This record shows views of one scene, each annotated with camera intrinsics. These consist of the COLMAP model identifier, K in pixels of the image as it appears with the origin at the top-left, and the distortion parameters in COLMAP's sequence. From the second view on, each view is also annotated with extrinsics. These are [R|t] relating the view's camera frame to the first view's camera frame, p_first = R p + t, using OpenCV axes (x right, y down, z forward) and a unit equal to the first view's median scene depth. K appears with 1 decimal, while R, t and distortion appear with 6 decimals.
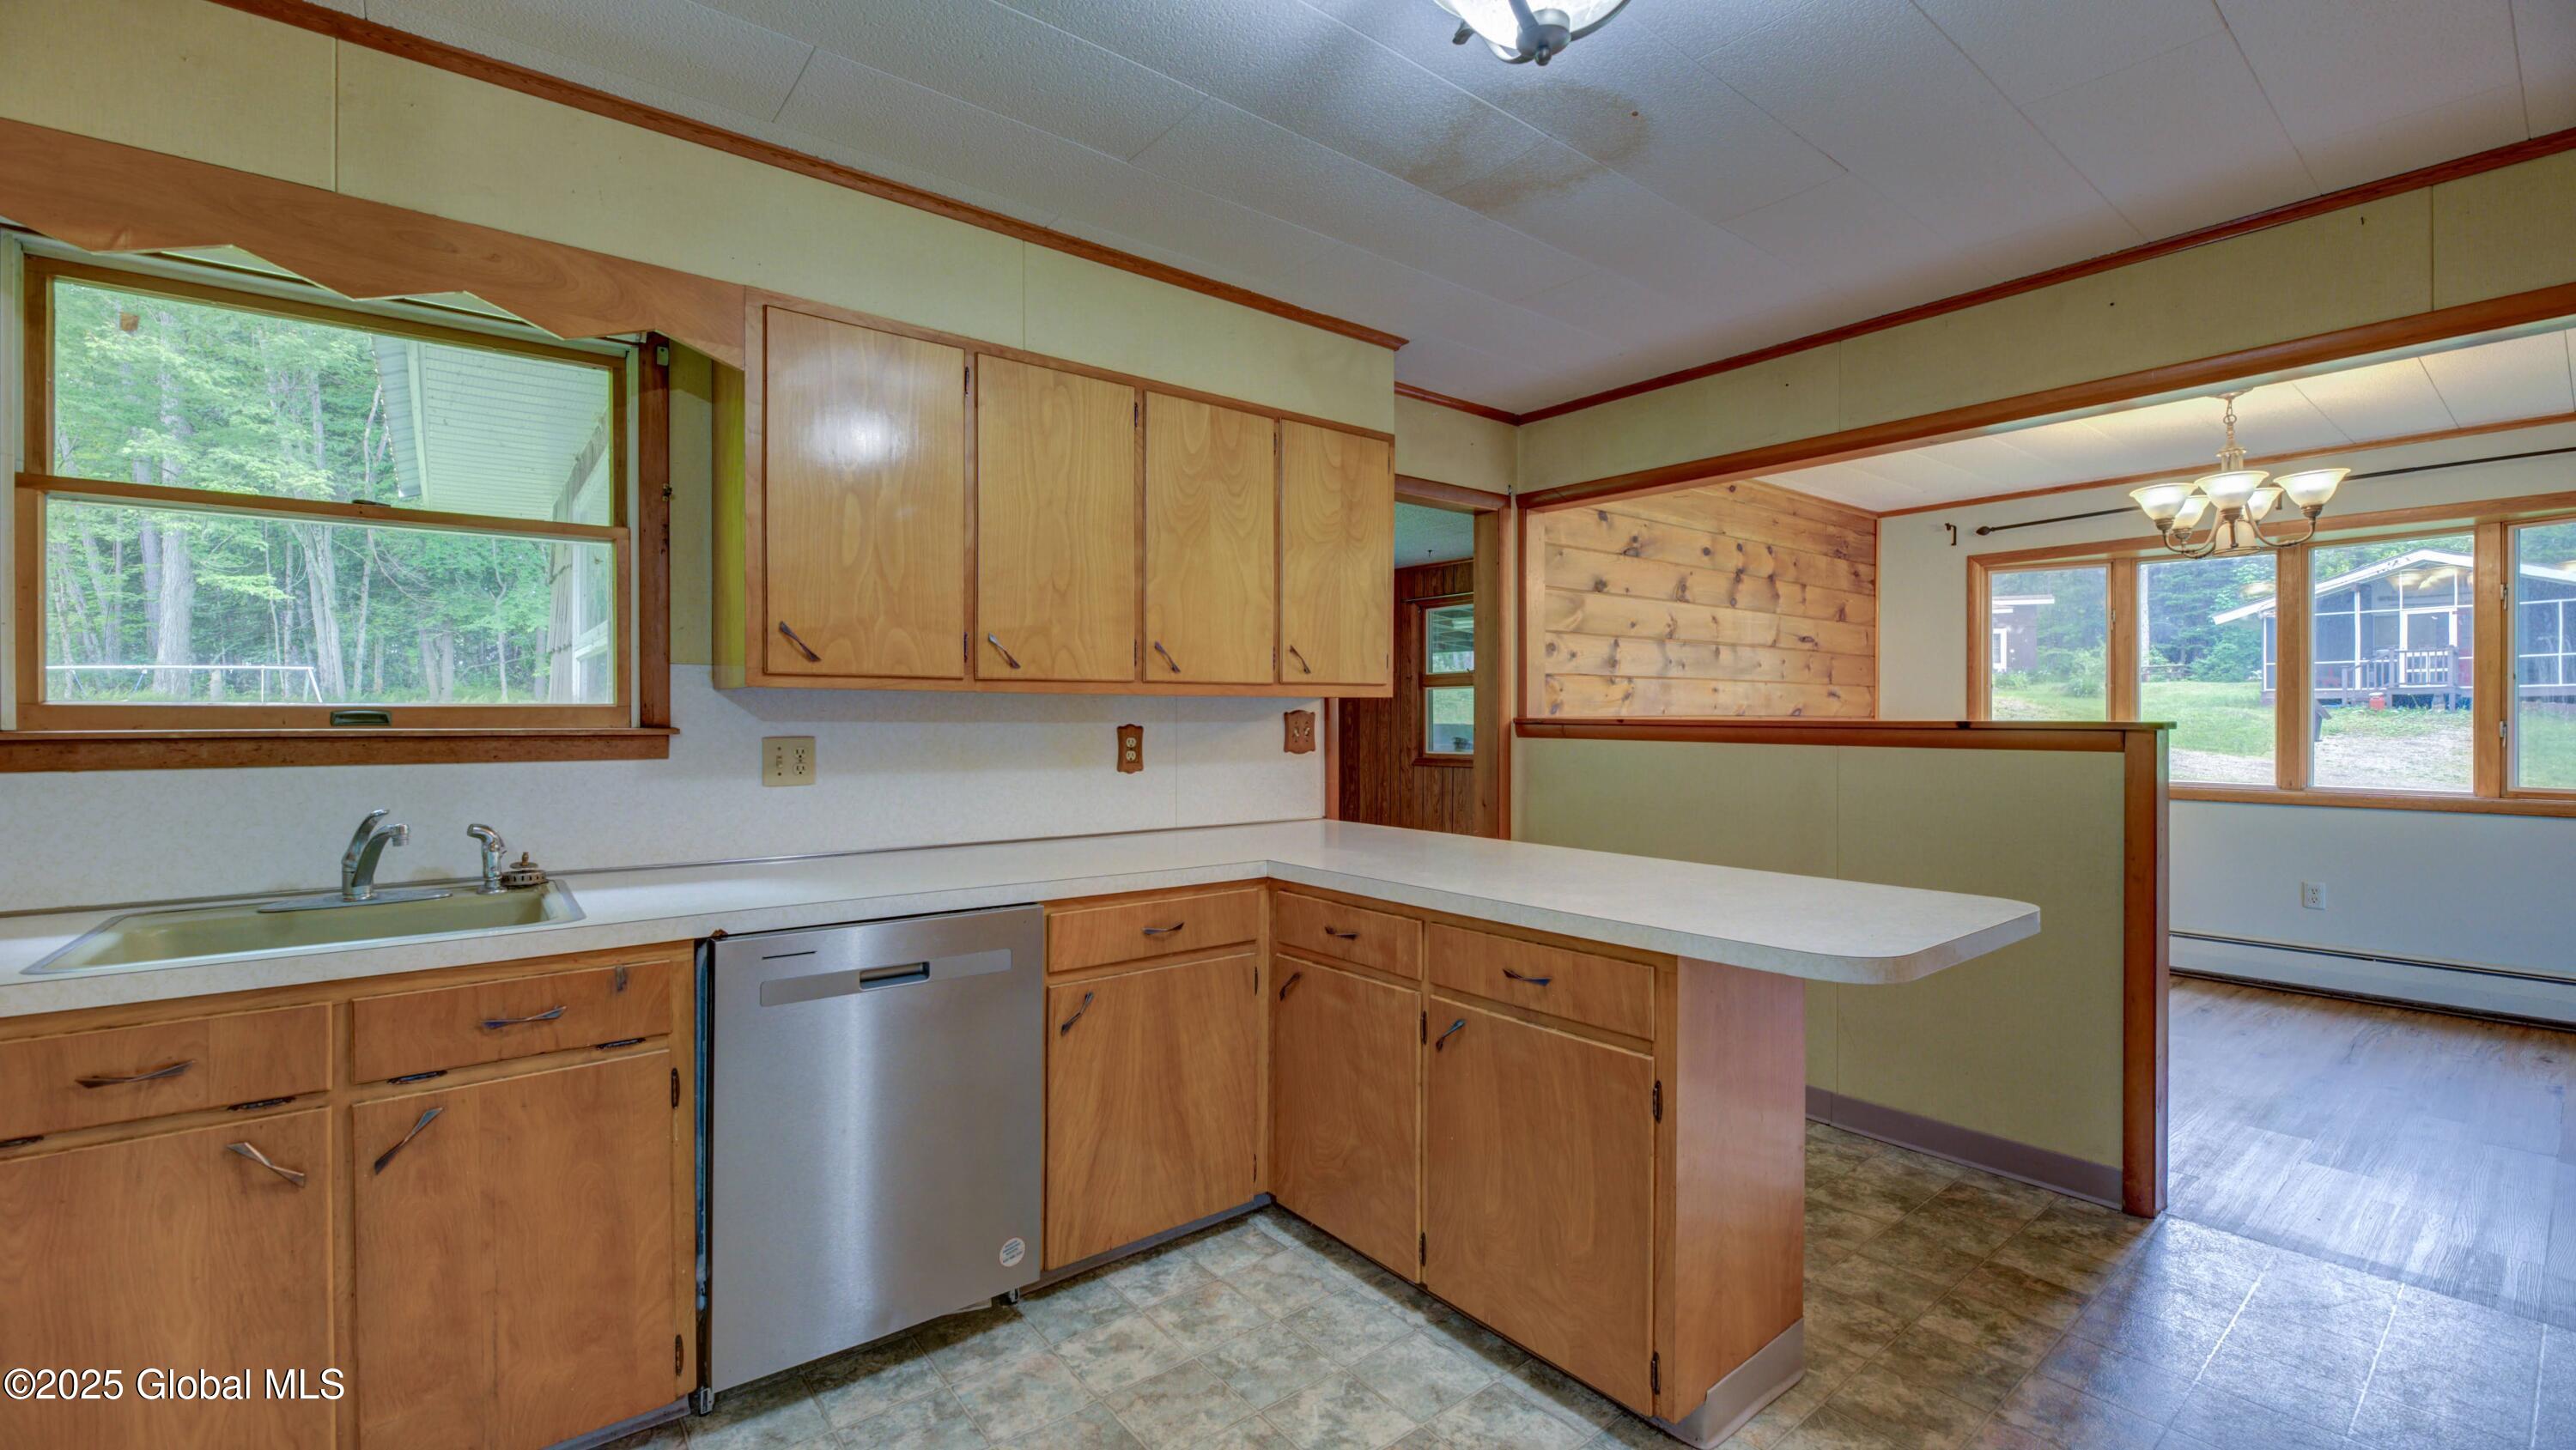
lens RADIAL K [[1049.7, 0, 1288.0], [0, 1049.7, 725.0], [0, 0, 1]] dist [-0.001033, -0.004782]
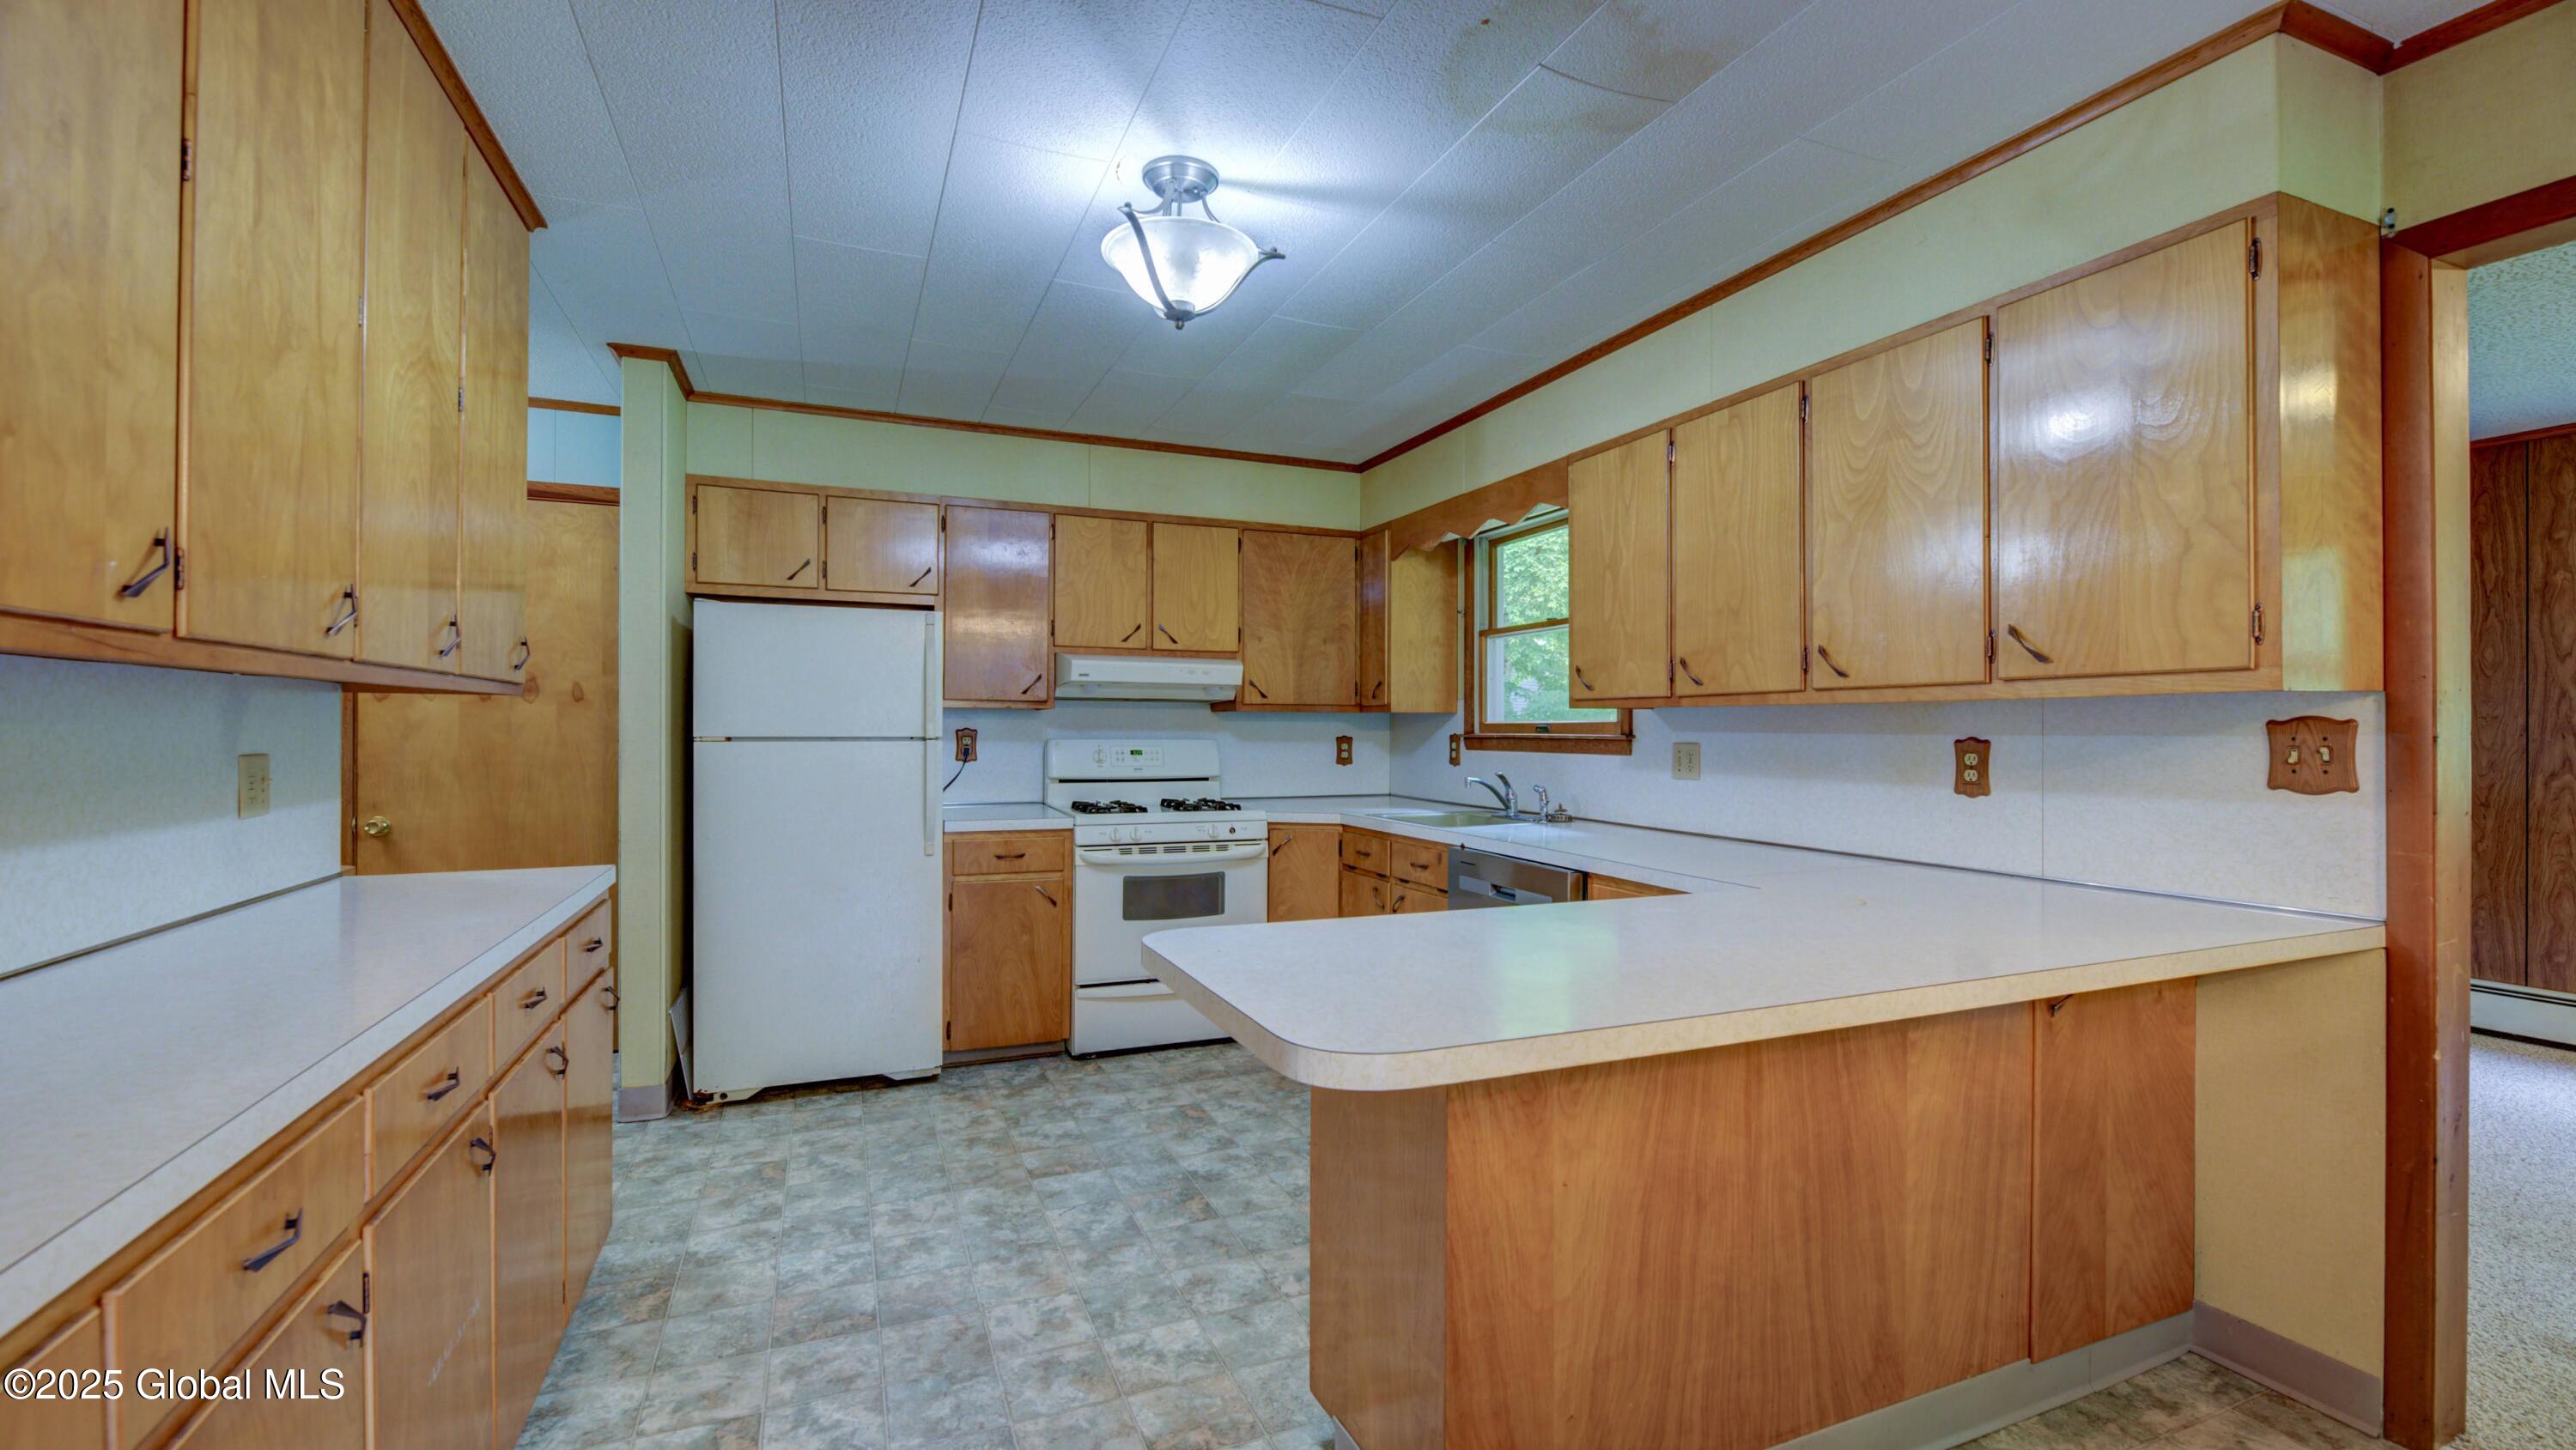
lens RADIAL K [[1111.5, 0, 1288.0], [0, 1111.5, 725.0], [0, 0, 1]] dist [-0.000569, -0.000090]
pose [[-0.280347, -0.004604, -0.959888, 1.132391], [-0.010134, 0.999947, -0.001836, -0.004423], [0.959845, 0.009212, -0.280379, 1.001465]]
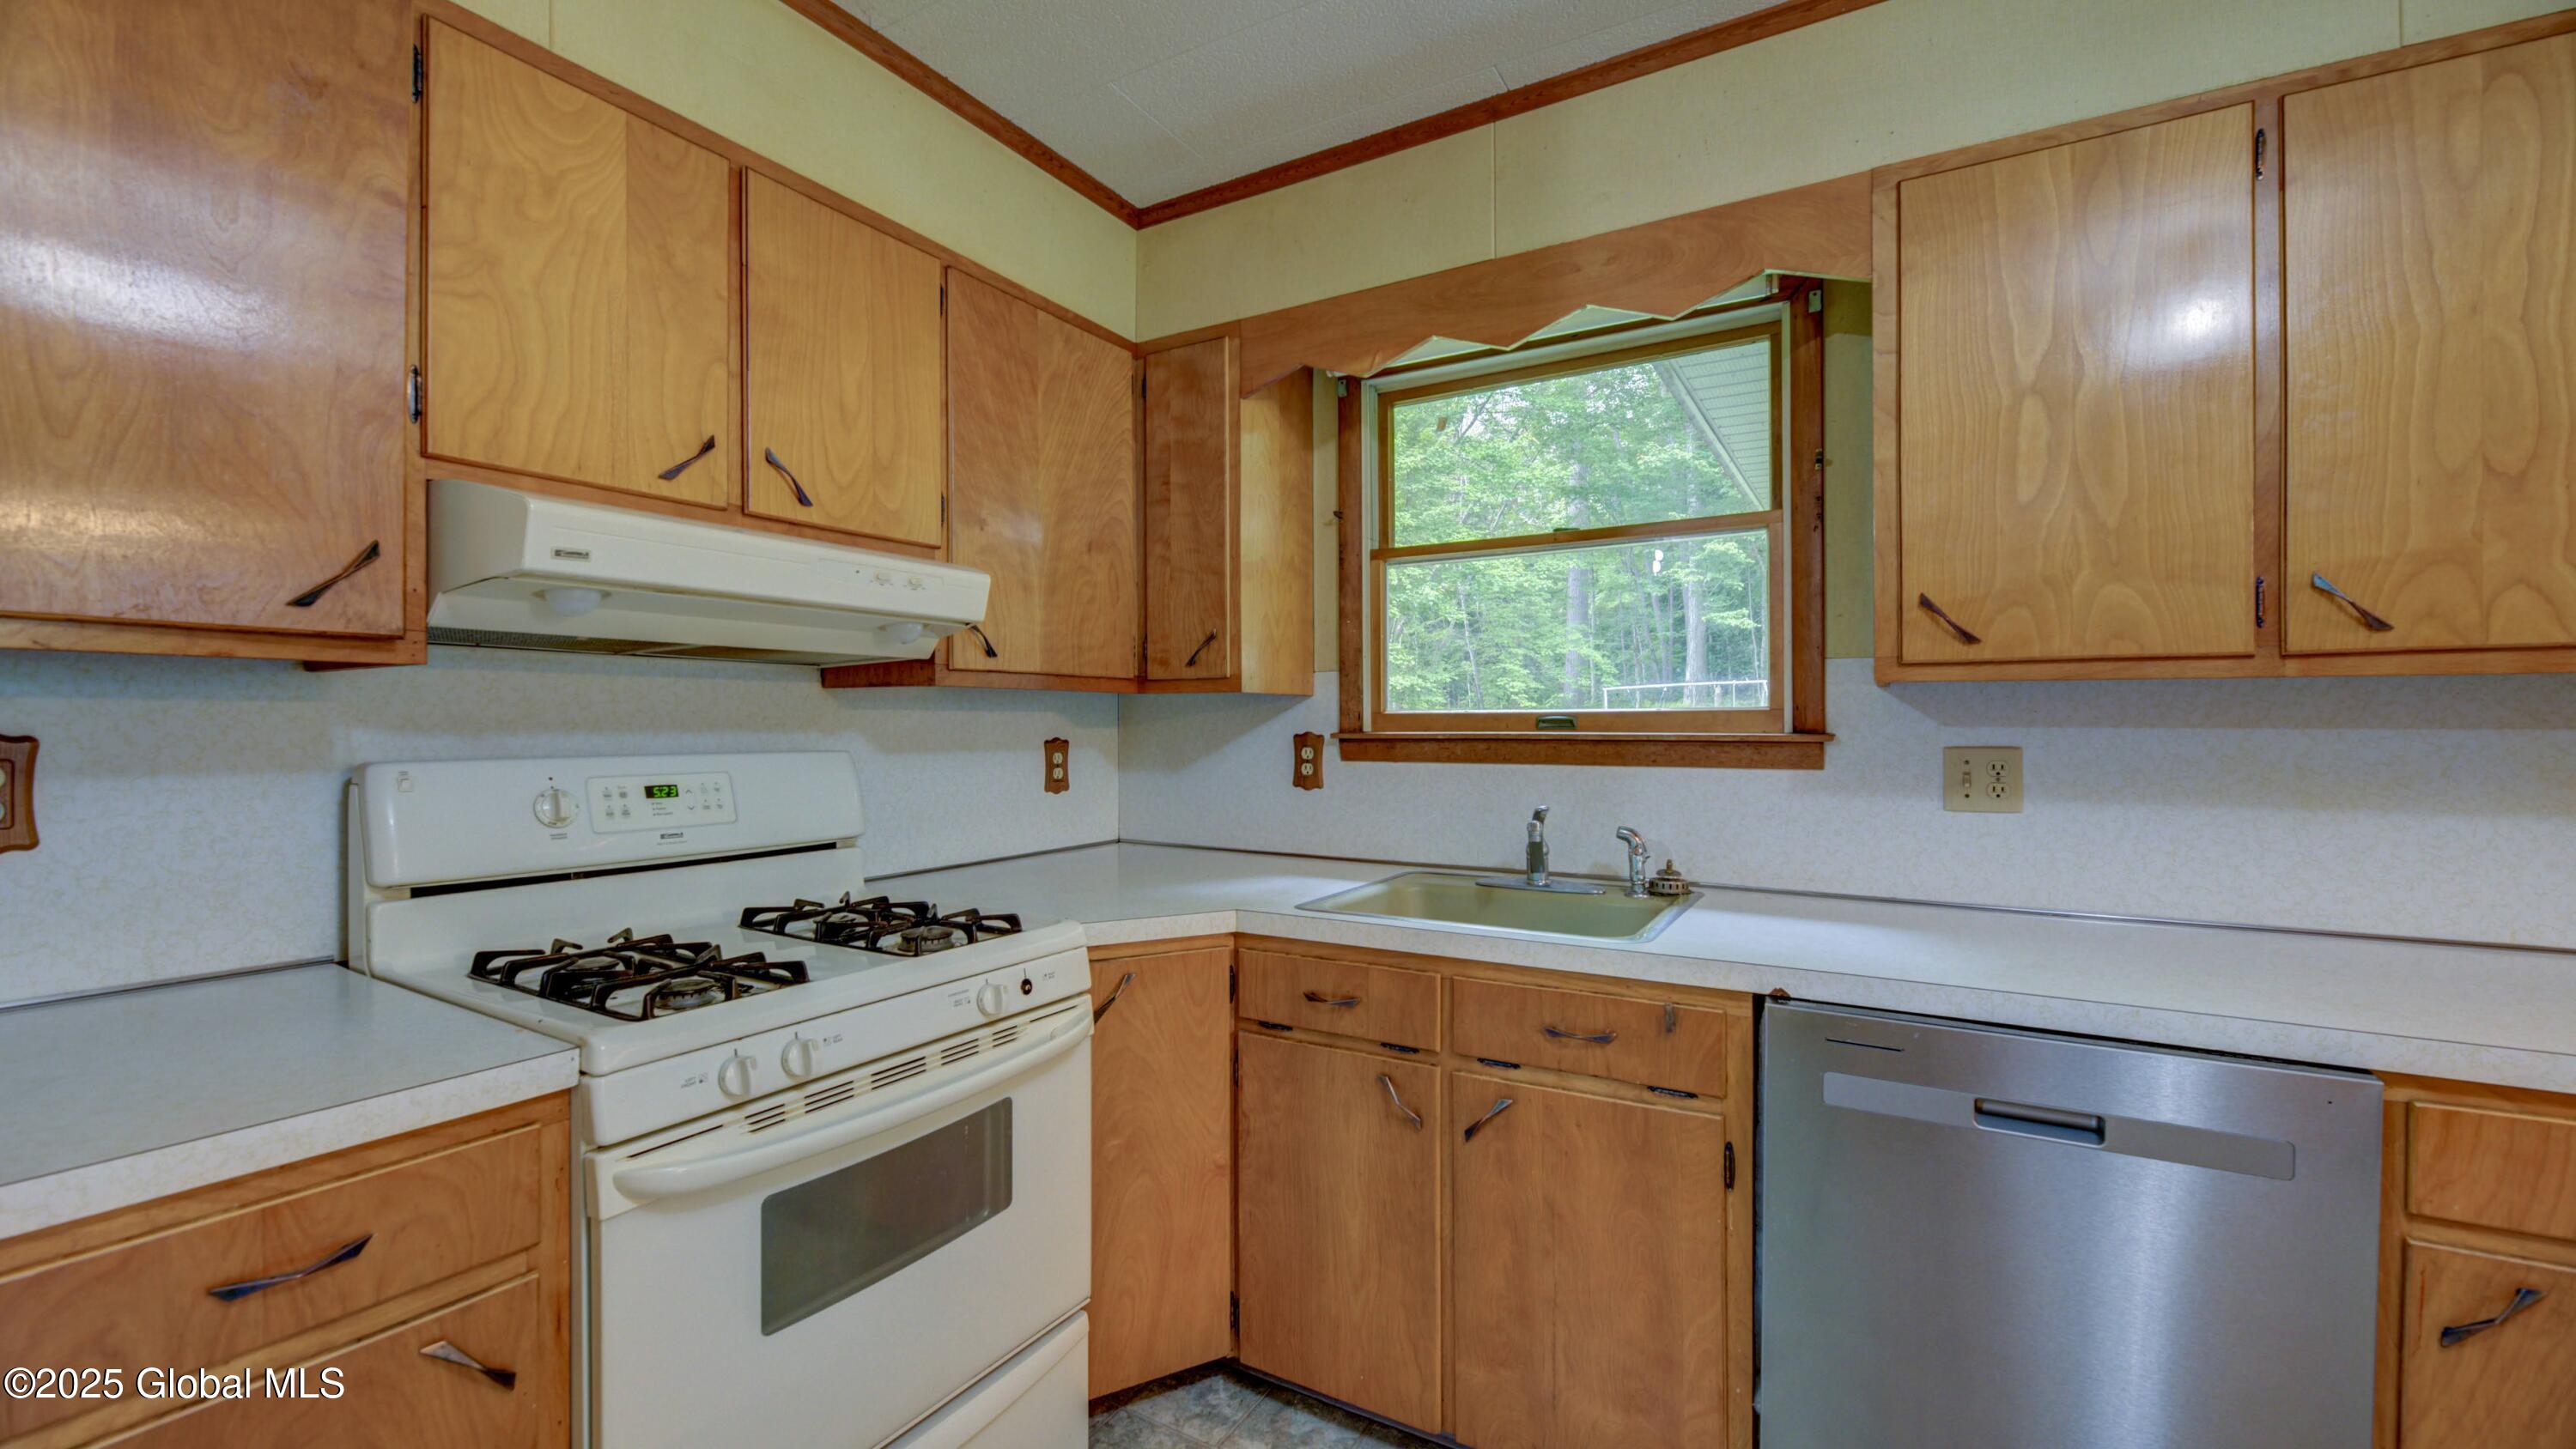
lens RADIAL K [[1049.7, 0, 1288.0], [0, 1049.7, 724.5], [0, 0, 1]] dist [-0.001033, -0.004782]
pose [[0.348680, 0.000924, -0.937241, 0.059496], [-0.004020, 0.999992, -0.000510, -0.002564], [0.937233, 0.003945, 0.348681, 0.300878]]
